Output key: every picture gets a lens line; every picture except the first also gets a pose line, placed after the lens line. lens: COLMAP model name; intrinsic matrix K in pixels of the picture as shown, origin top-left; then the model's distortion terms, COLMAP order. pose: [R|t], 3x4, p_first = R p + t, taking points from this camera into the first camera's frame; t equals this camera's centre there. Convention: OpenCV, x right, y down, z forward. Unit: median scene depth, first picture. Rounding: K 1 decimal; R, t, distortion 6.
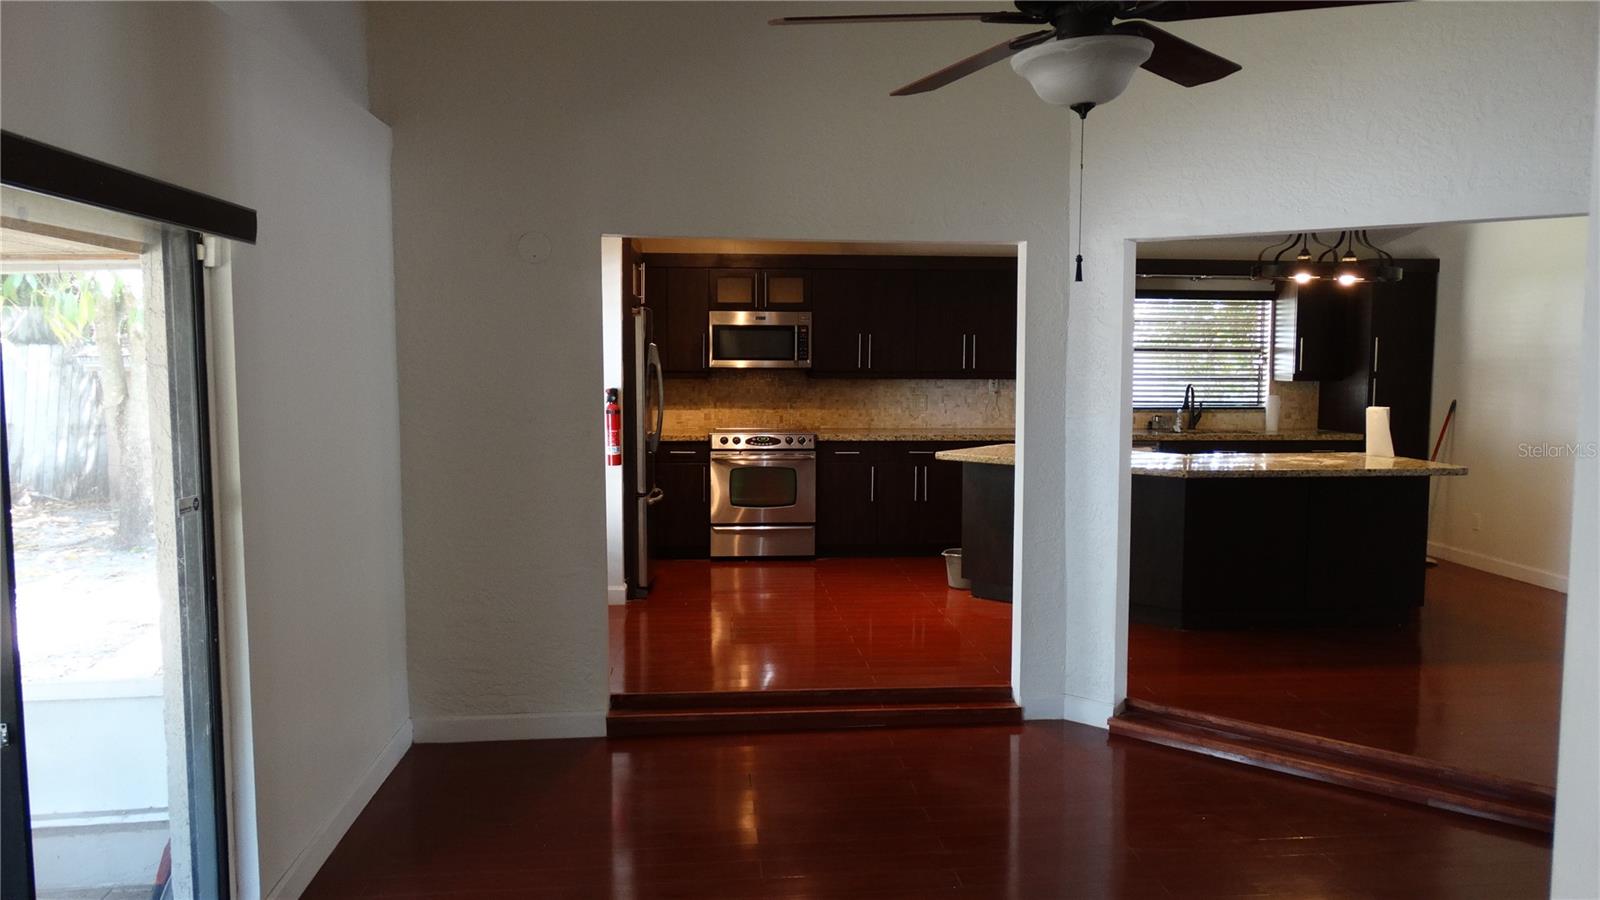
lens RADIAL K [[1135.9, 0, 800.0], [0, 1135.9, 450.0], [0, 0, 1]] dist [-0.006635, 0.005882]
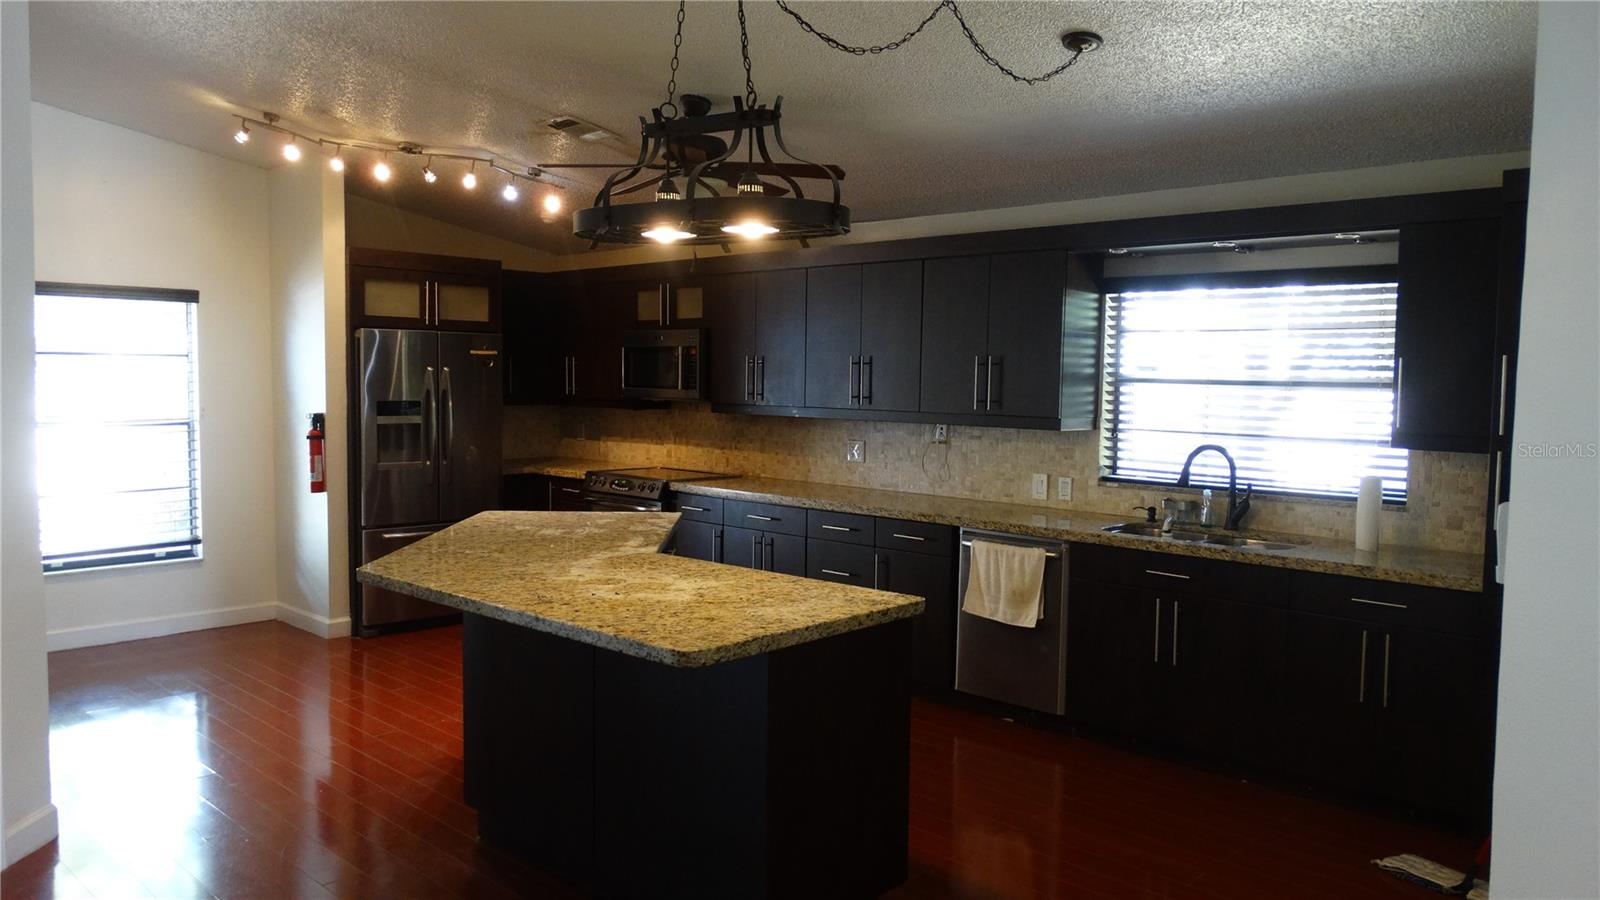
lens RADIAL K [[1128.0, 0, 795.7], [0, 1128.0, 447.2], [0, 0, 1]] dist [-0.006273, 0.000994]
pose [[0.663773, 0.052542, -0.746086, 0.655548], [-0.076474, 0.997069, 0.002180, -0.045885], [0.744014, 0.055609, 0.665846, 0.530530]]
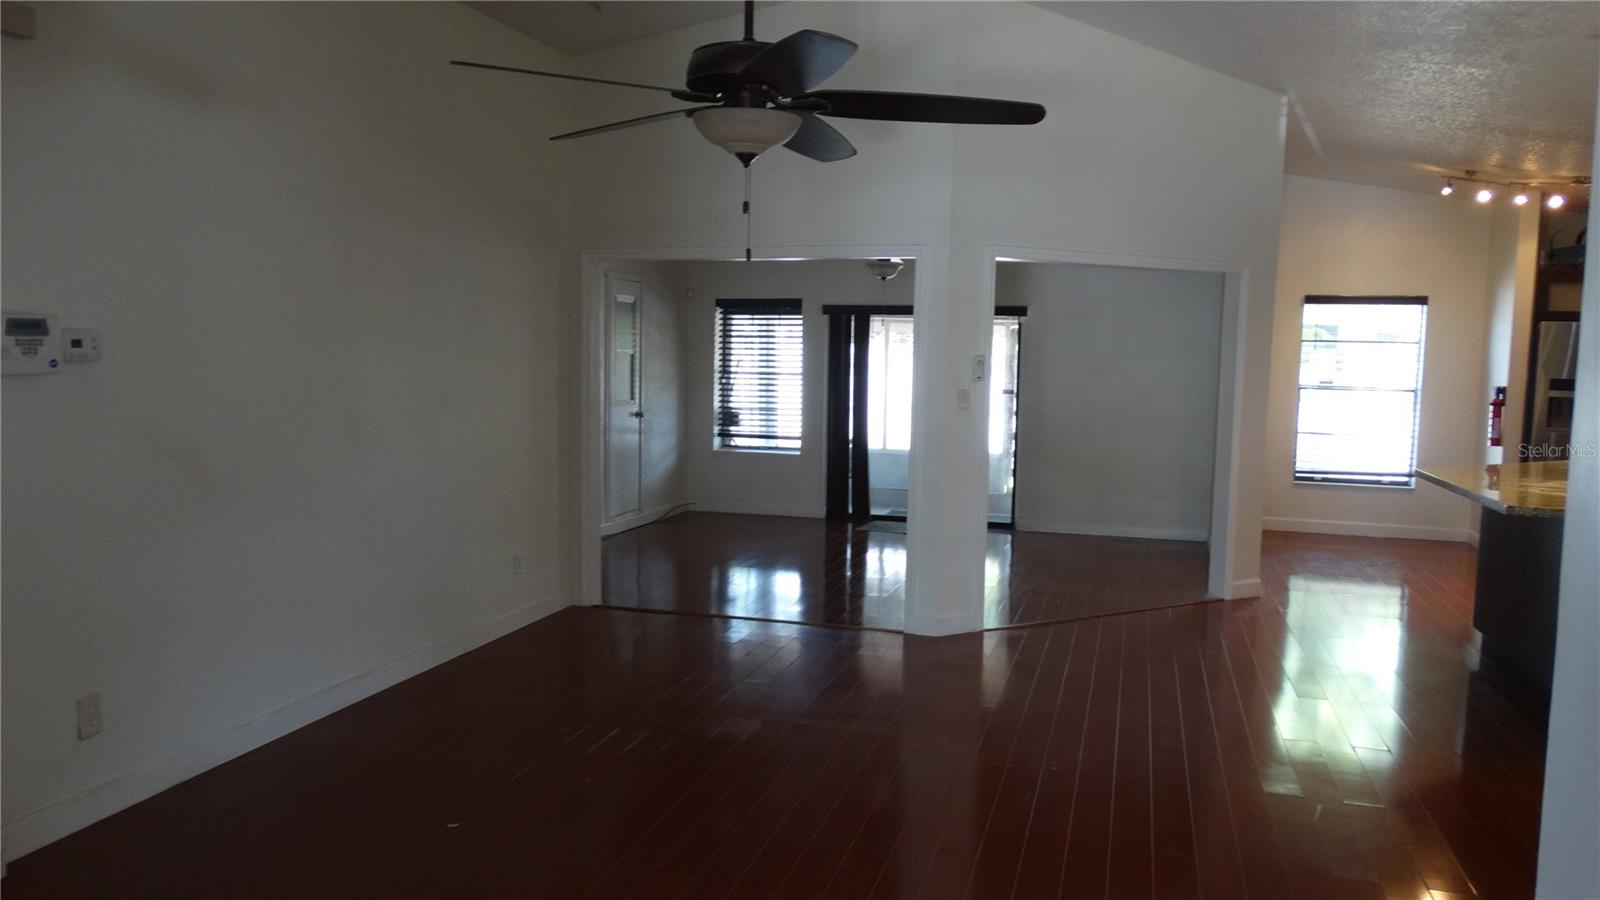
lens RADIAL K [[1135.9, 0, 800.0], [0, 1135.9, 450.0], [0, 0, 1]] dist [-0.006635, 0.005882]
pose [[-0.368912, 0.078763, -0.926121, 1.047848], [-0.103165, 0.986776, 0.125017, -0.048276], [0.923721, 0.141664, -0.355908, 0.586051]]
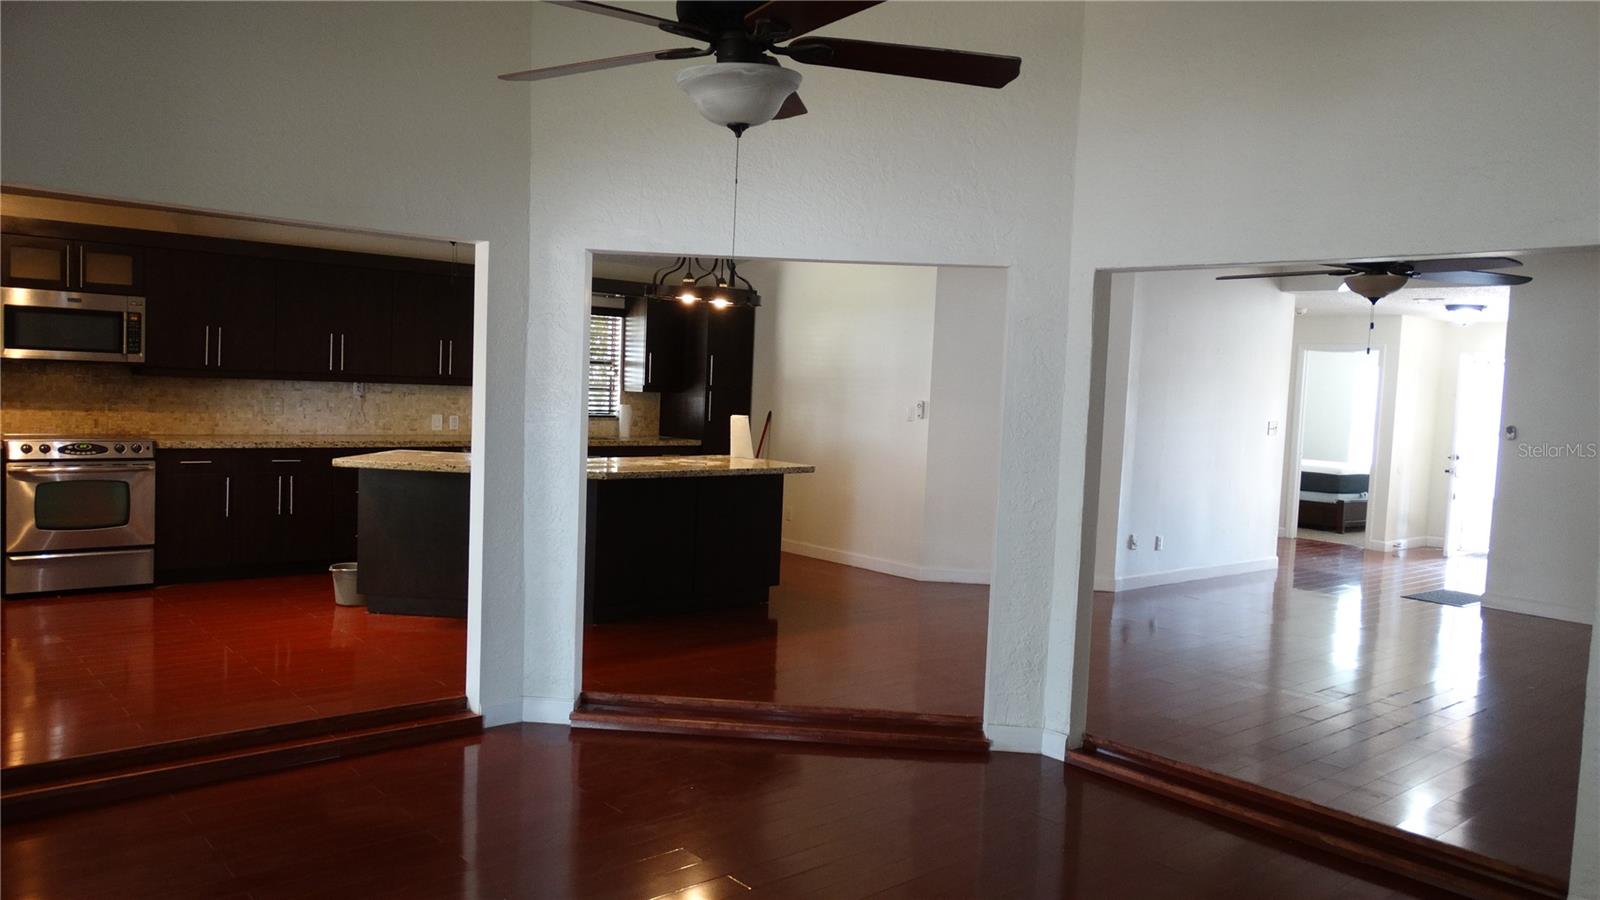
lens RADIAL K [[1135.9, 0, 800.0], [0, 1135.9, 450.0], [0, 0, 1]] dist [-0.006635, 0.005882]
pose [[0.807990, -0.006447, 0.589160, -0.095231], [0.012244, 0.999908, -0.005849, 0.003849], [-0.589068, 0.011940, 0.807995, 0.025774]]
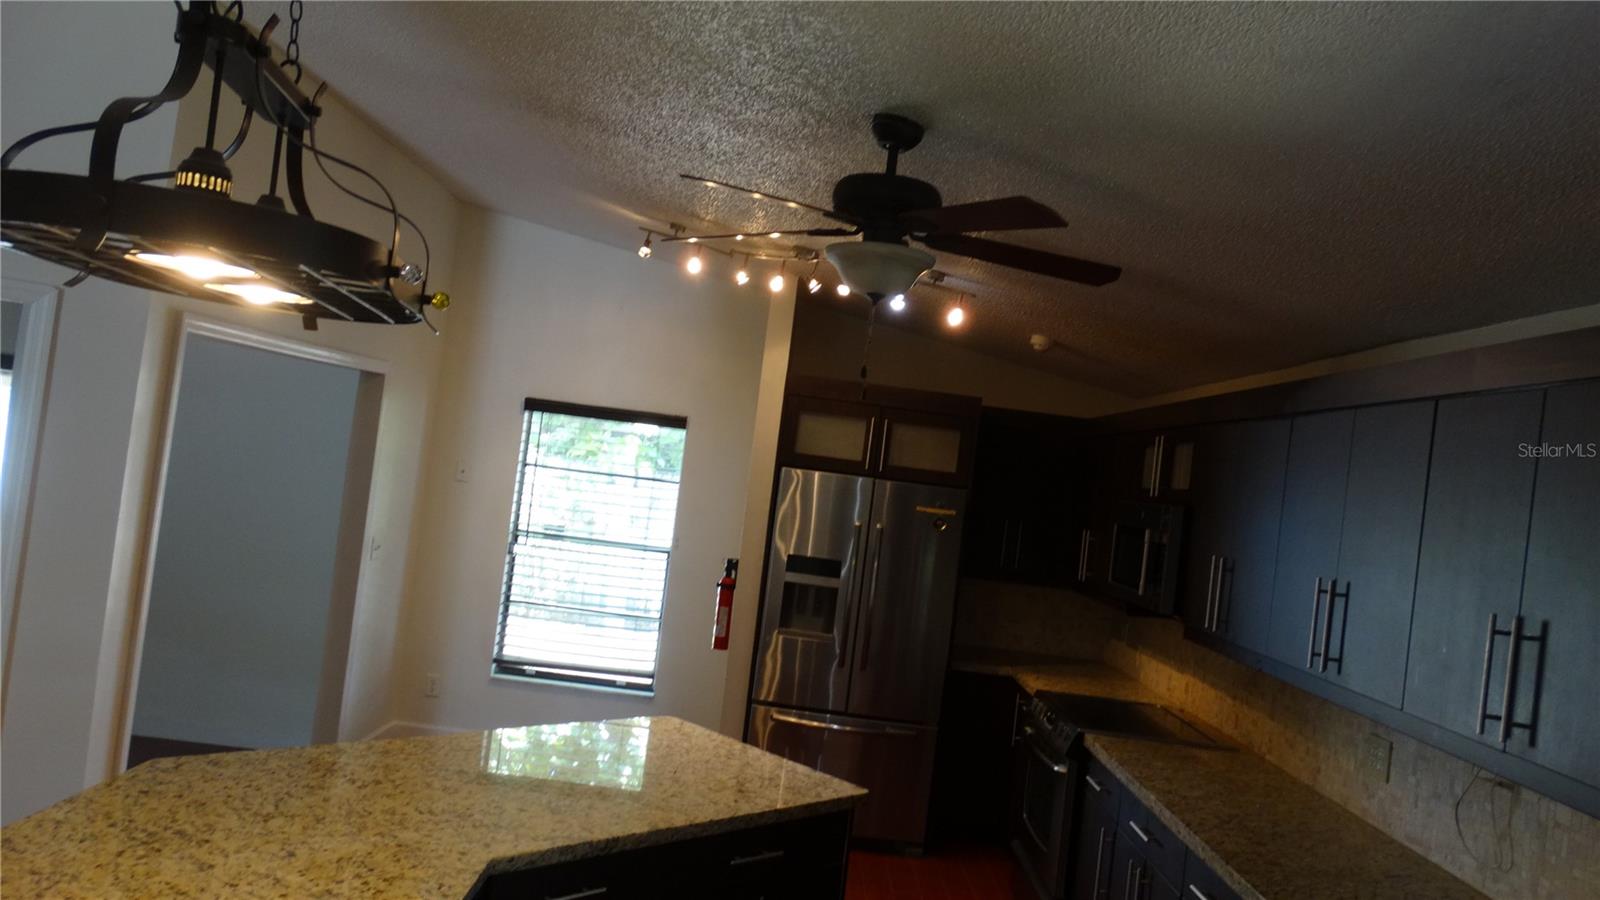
lens RADIAL K [[1135.9, 0, 800.0], [0, 1135.9, 450.0], [0, 0, 1]] dist [-0.006635, 0.005882]
pose [[-0.073151, -0.030633, -0.996850, 0.541523], [-0.208771, 0.977854, -0.014730, -0.104116], [0.975225, 0.207036, -0.077926, 0.875063]]
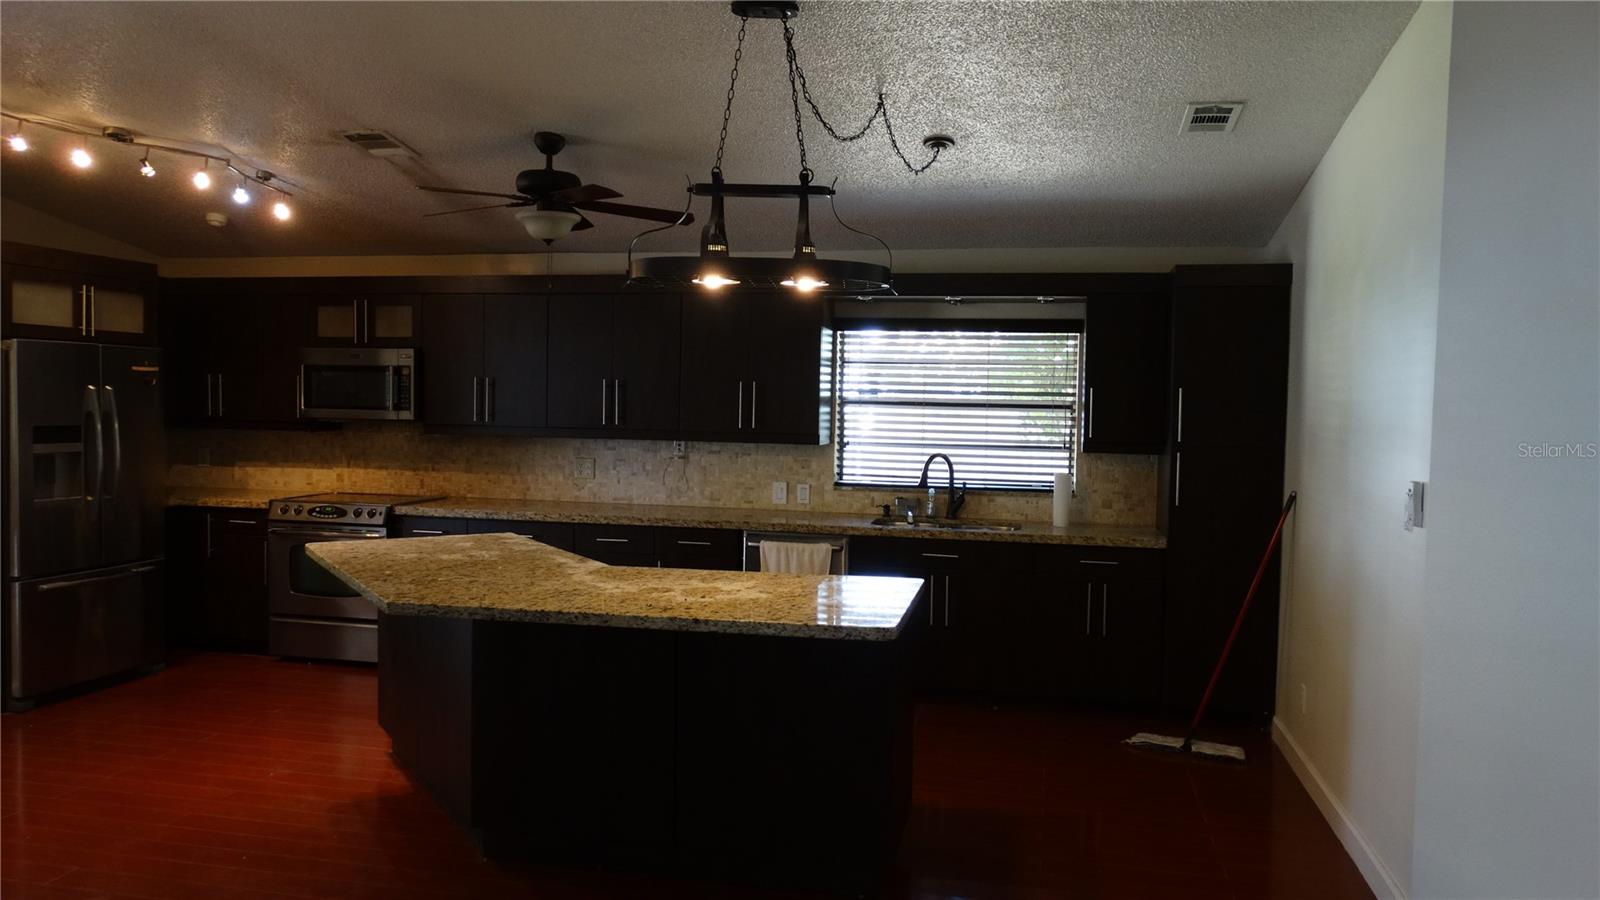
lens RADIAL K [[1135.9, 0, 800.0], [0, 1135.9, 450.0], [0, 0, 1]] dist [-0.006635, 0.005882]
pose [[0.955487, 0.025645, -0.293916, 0.498375], [-0.038712, 0.998500, -0.038728, -0.032127], [0.292482, 0.048382, 0.955046, 0.337965]]
